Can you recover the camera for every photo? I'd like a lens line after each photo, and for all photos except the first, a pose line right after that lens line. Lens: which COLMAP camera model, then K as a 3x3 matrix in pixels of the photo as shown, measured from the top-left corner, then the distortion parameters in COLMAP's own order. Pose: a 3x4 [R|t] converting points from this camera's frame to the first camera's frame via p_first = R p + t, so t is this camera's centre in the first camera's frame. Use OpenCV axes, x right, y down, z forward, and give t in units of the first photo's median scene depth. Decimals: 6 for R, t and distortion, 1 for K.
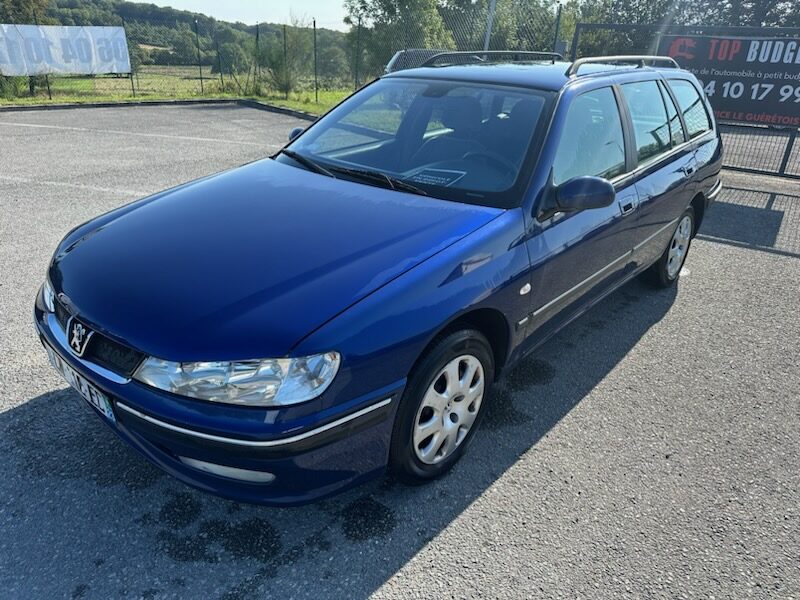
lens RADIAL K [[565.5, 0, 399.2], [0, 565.5, 300.3], [0, 0, 1]] dist [0.013774, -0.013949]
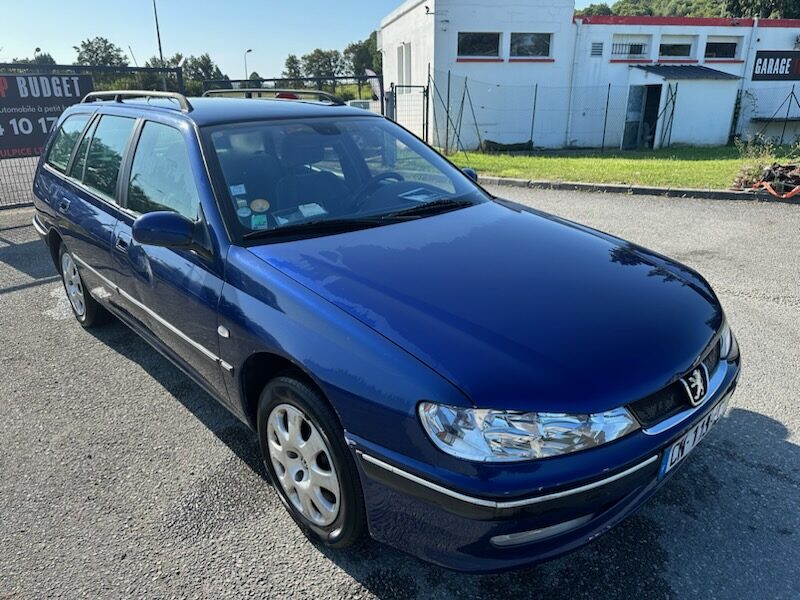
lens RADIAL K [[565.5, 0, 399.8], [0, 565.5, 299.3], [0, 0, 1]] dist [0.013774, -0.013949]
pose [[0.102103, -0.371036, 0.922988, -0.361327], [0.420029, 0.857151, 0.298106, -0.137583], [-0.901749, 0.357245, 0.243363, 0.292445]]
